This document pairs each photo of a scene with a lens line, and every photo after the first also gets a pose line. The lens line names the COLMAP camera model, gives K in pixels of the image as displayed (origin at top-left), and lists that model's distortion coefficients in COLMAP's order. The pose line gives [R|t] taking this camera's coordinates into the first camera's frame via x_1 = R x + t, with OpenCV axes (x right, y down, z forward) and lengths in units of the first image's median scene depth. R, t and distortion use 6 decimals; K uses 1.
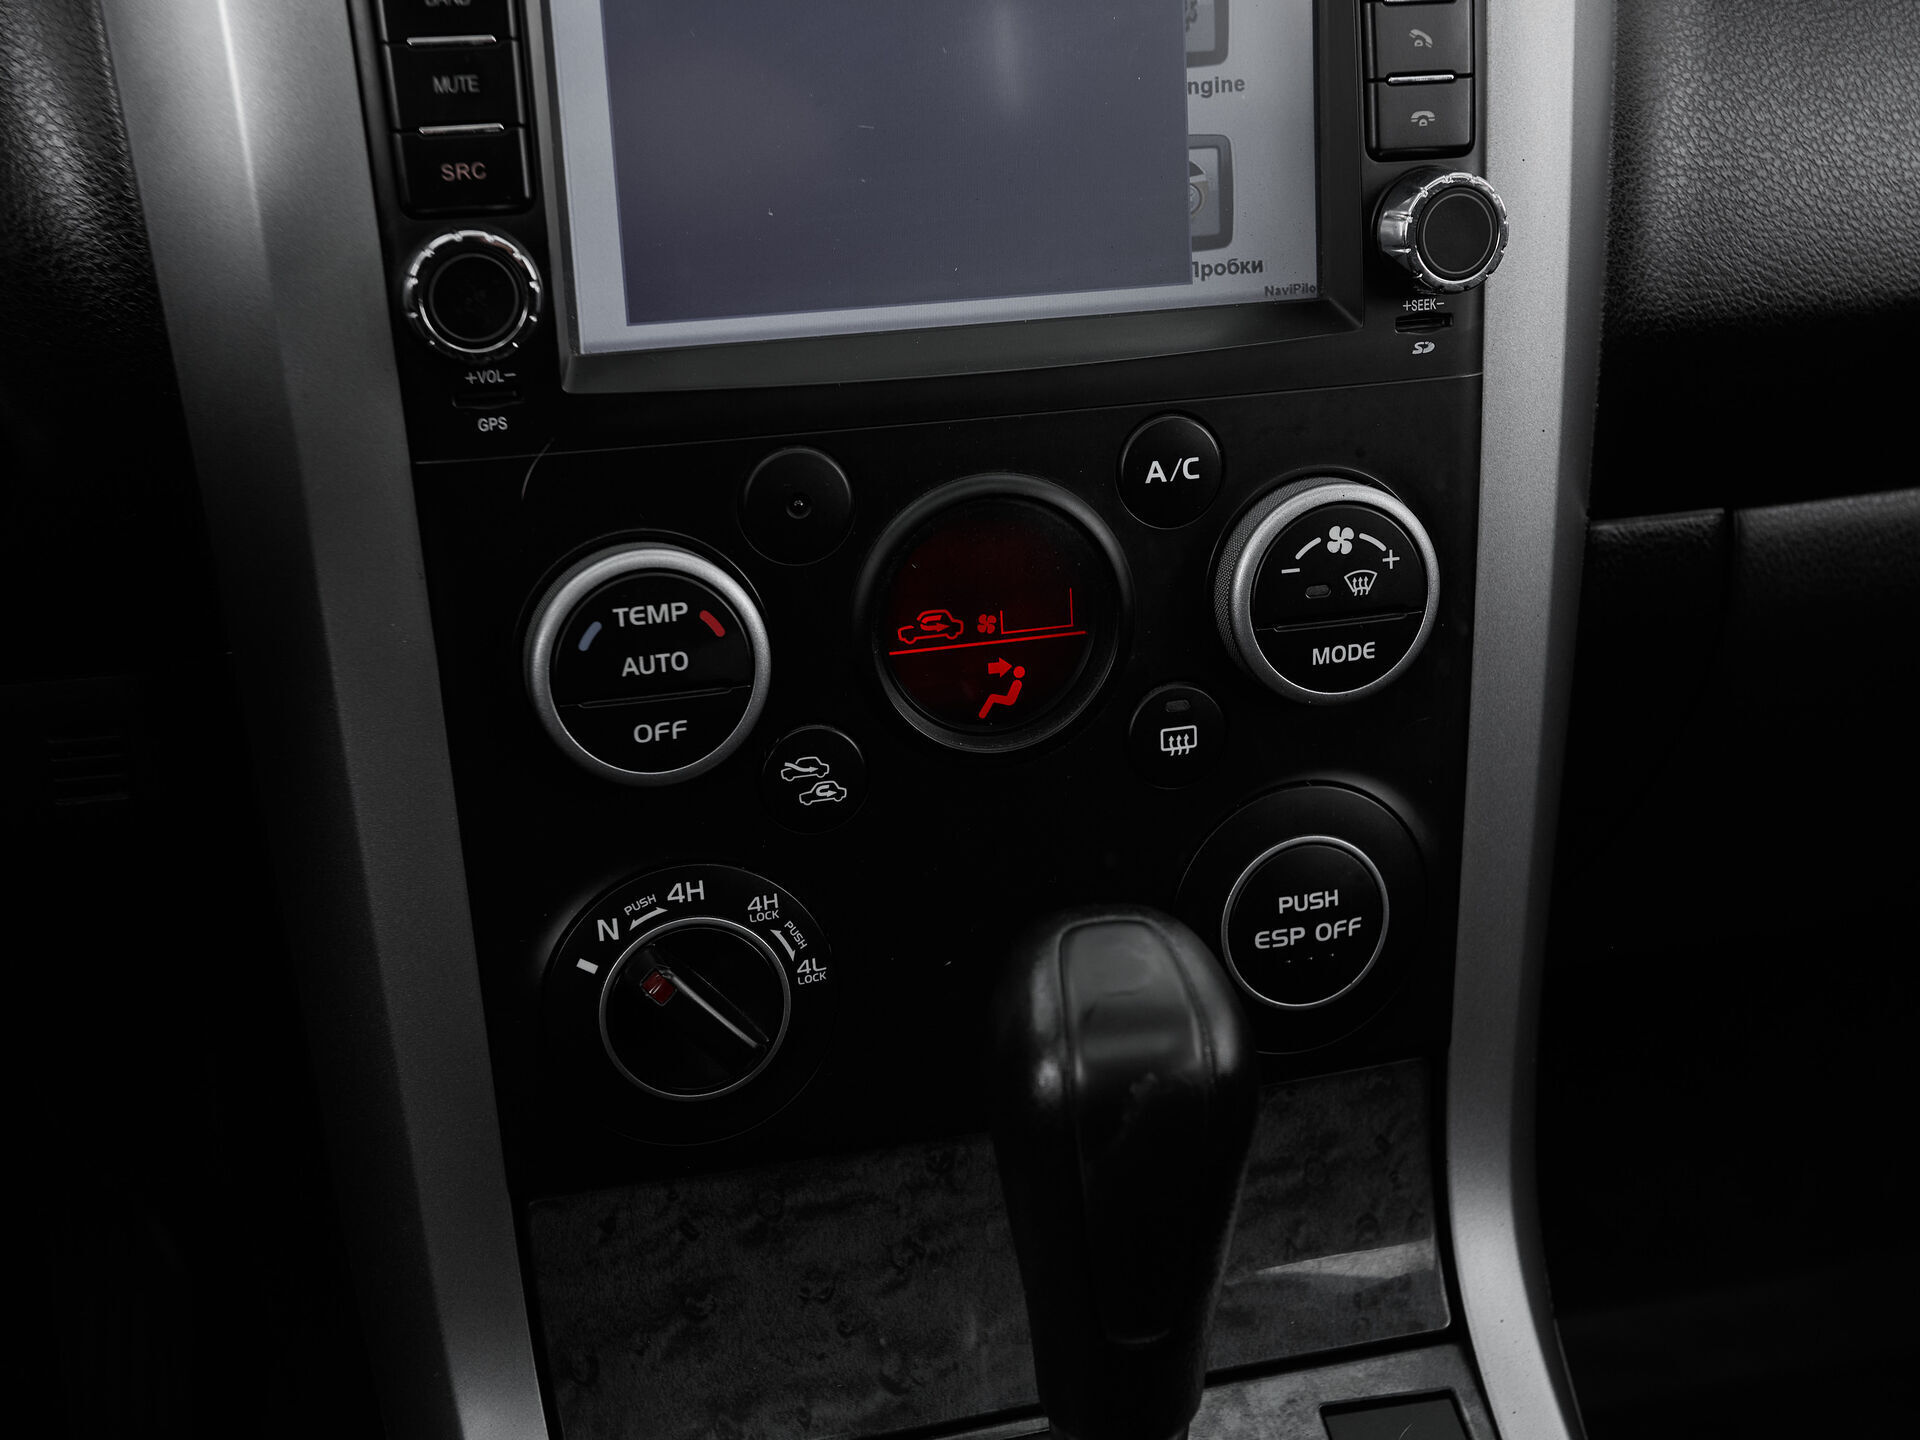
lens RADIAL K [[2607.5, 0, 948.3], [0, 2607.5, 761.2], [0, 0, 1]] dist [0.020166, 0.000000]
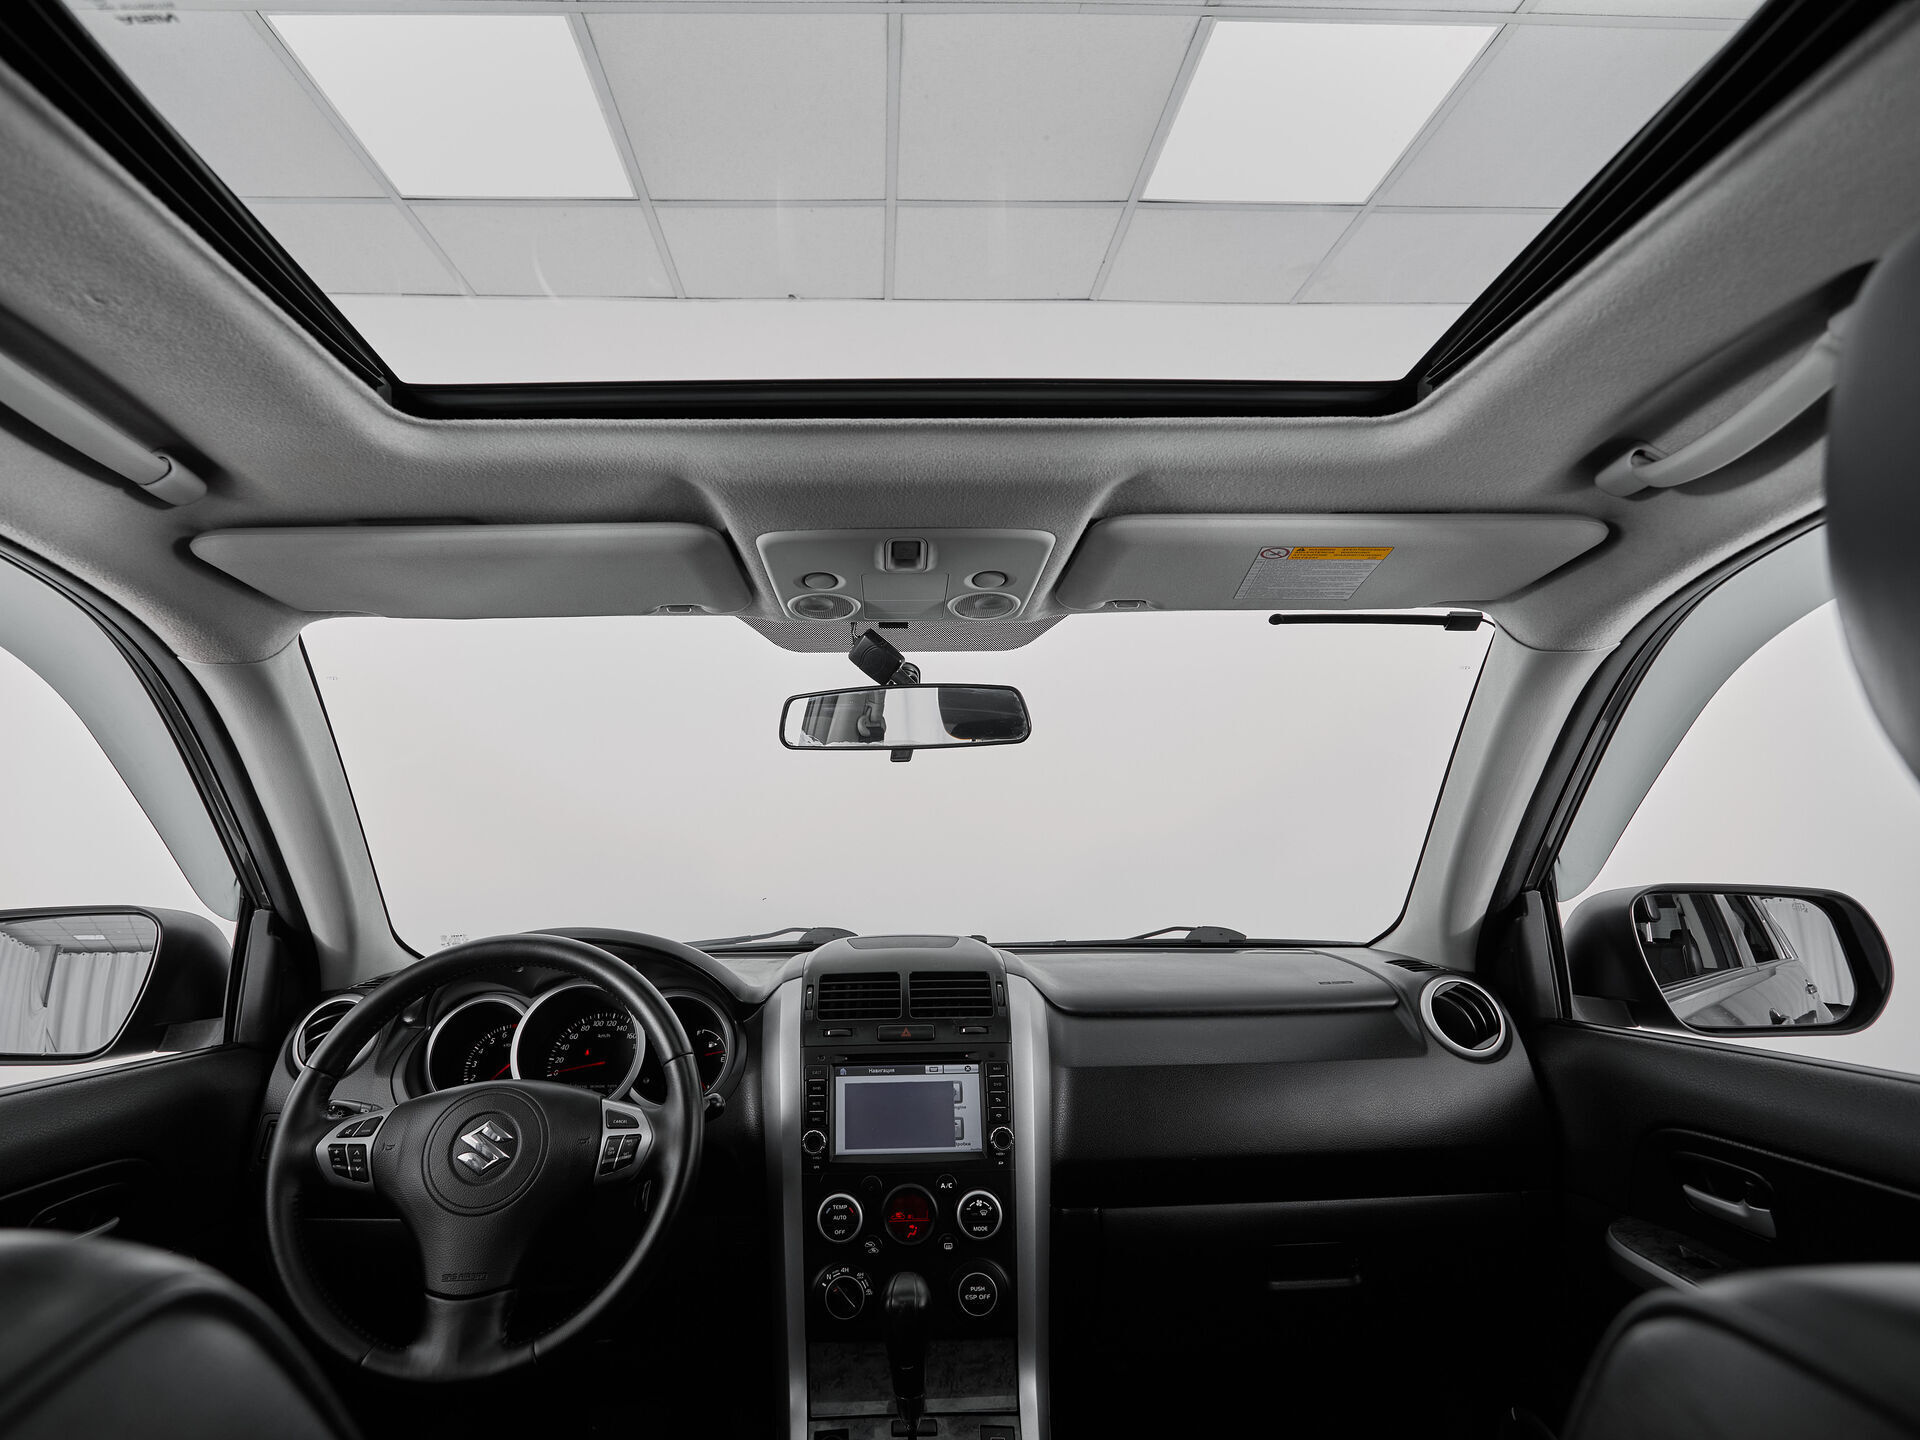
lens RADIAL K [[1014.8, 0, 902.0], [0, 1014.8, 721.7], [0, 0, 1]] dist [-0.000721, -0.000357]
pose [[0.962466, -0.058507, -0.265020, 0.577712], [-0.094228, 0.843710, -0.528464, 0.178823], [0.254519, 0.533601, 0.806529, -1.101129]]
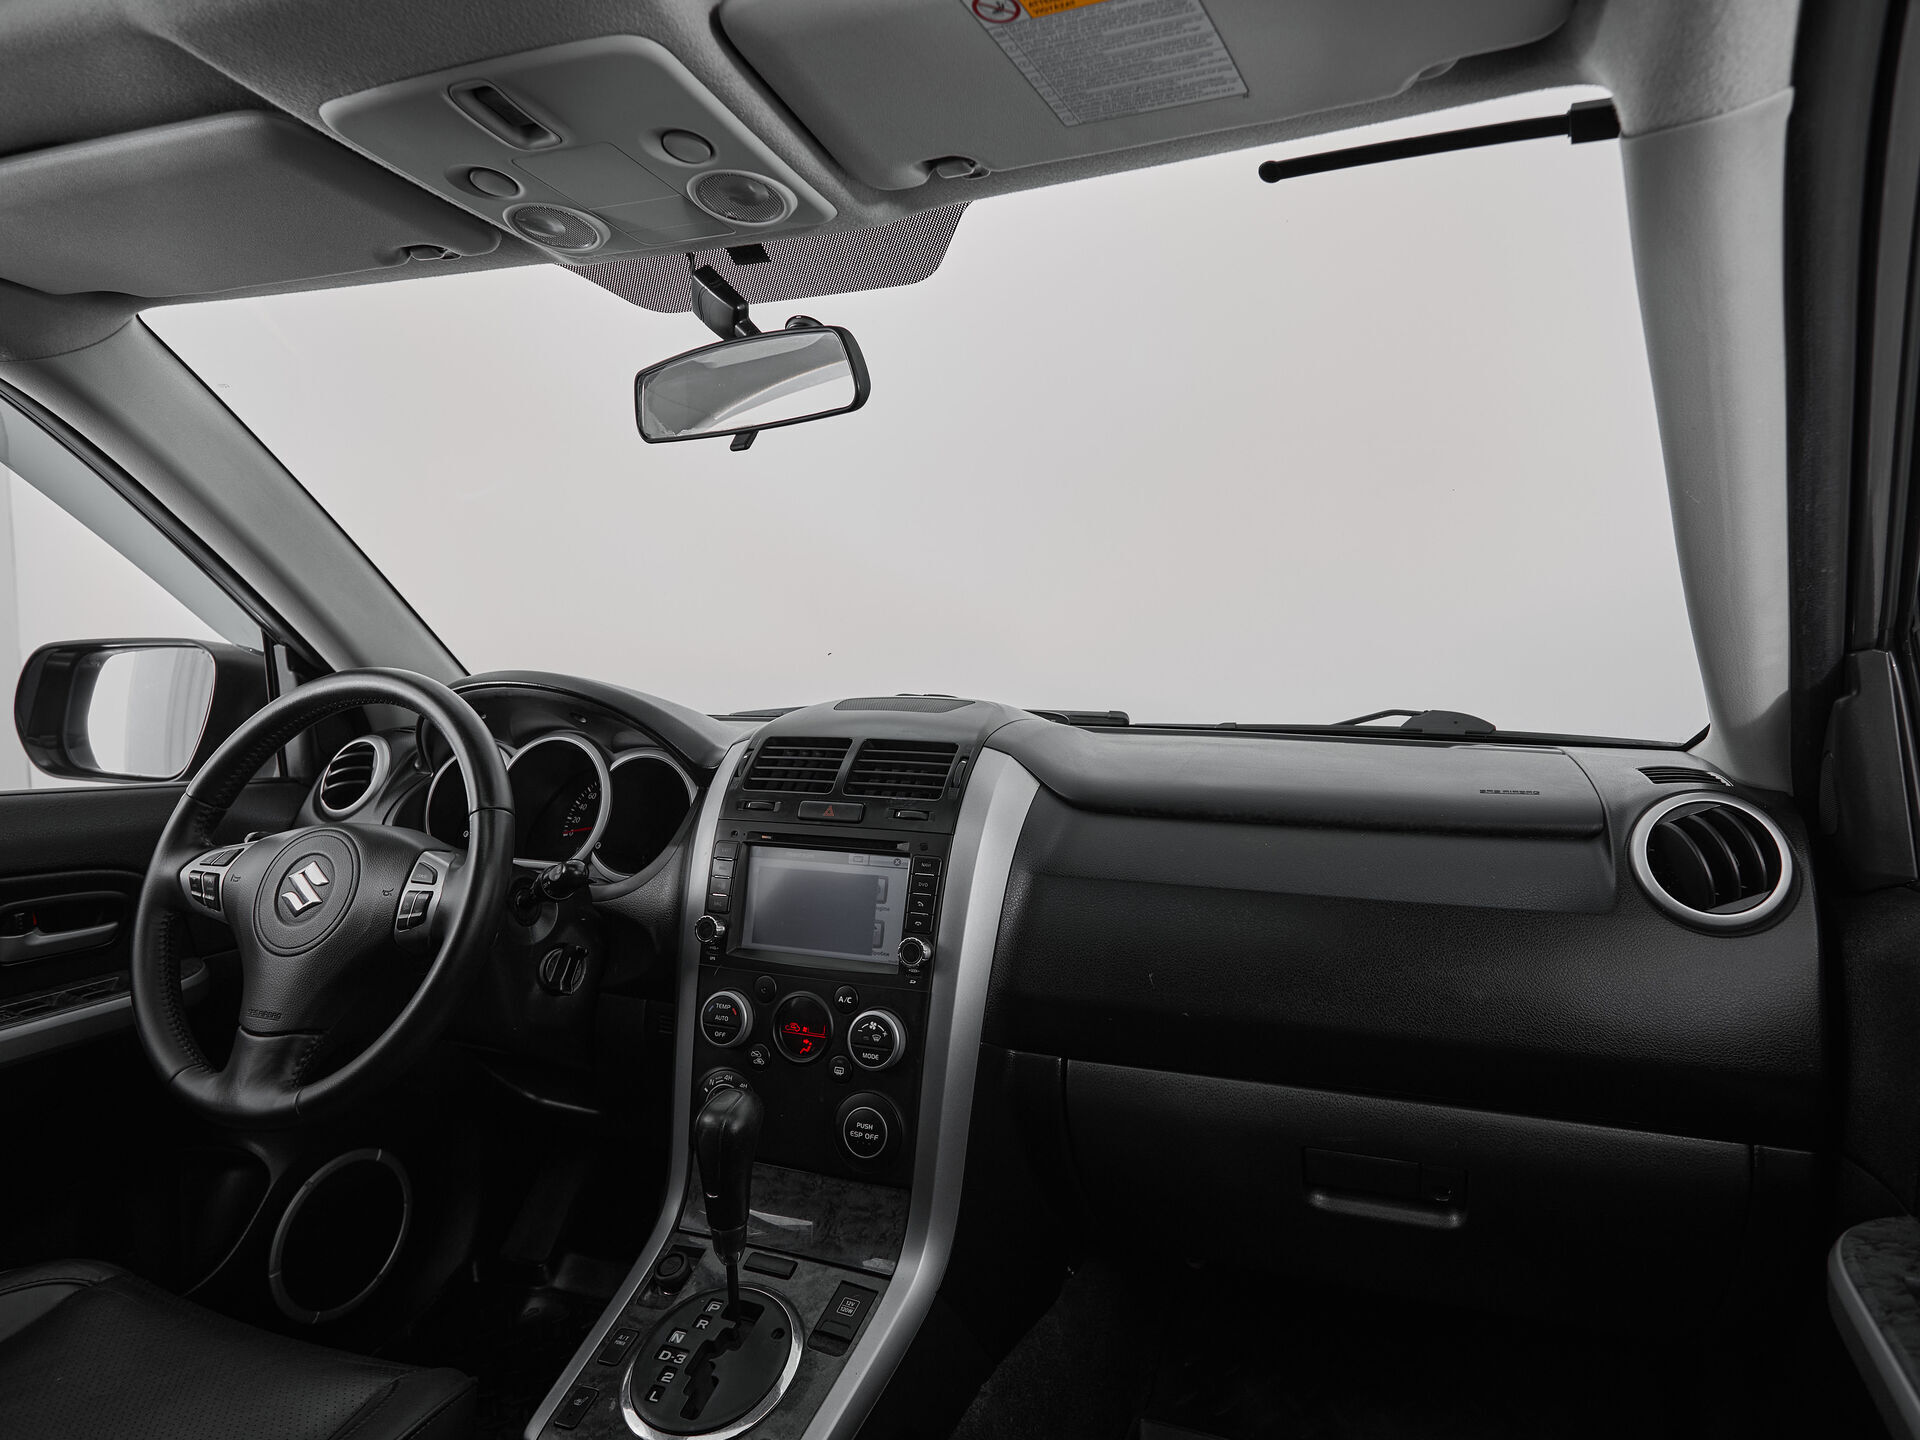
lens RADIAL K [[1147.5, 0, 991.2], [0, 1147.5, 720.1], [0, 0, 1]] dist [0.021257, -0.011874]
pose [[0.785307, 0.029995, -0.618380, 1.338705], [-0.262374, 0.920819, -0.288534, -0.055490], [0.560761, 0.388835, 0.730995, -0.336474]]
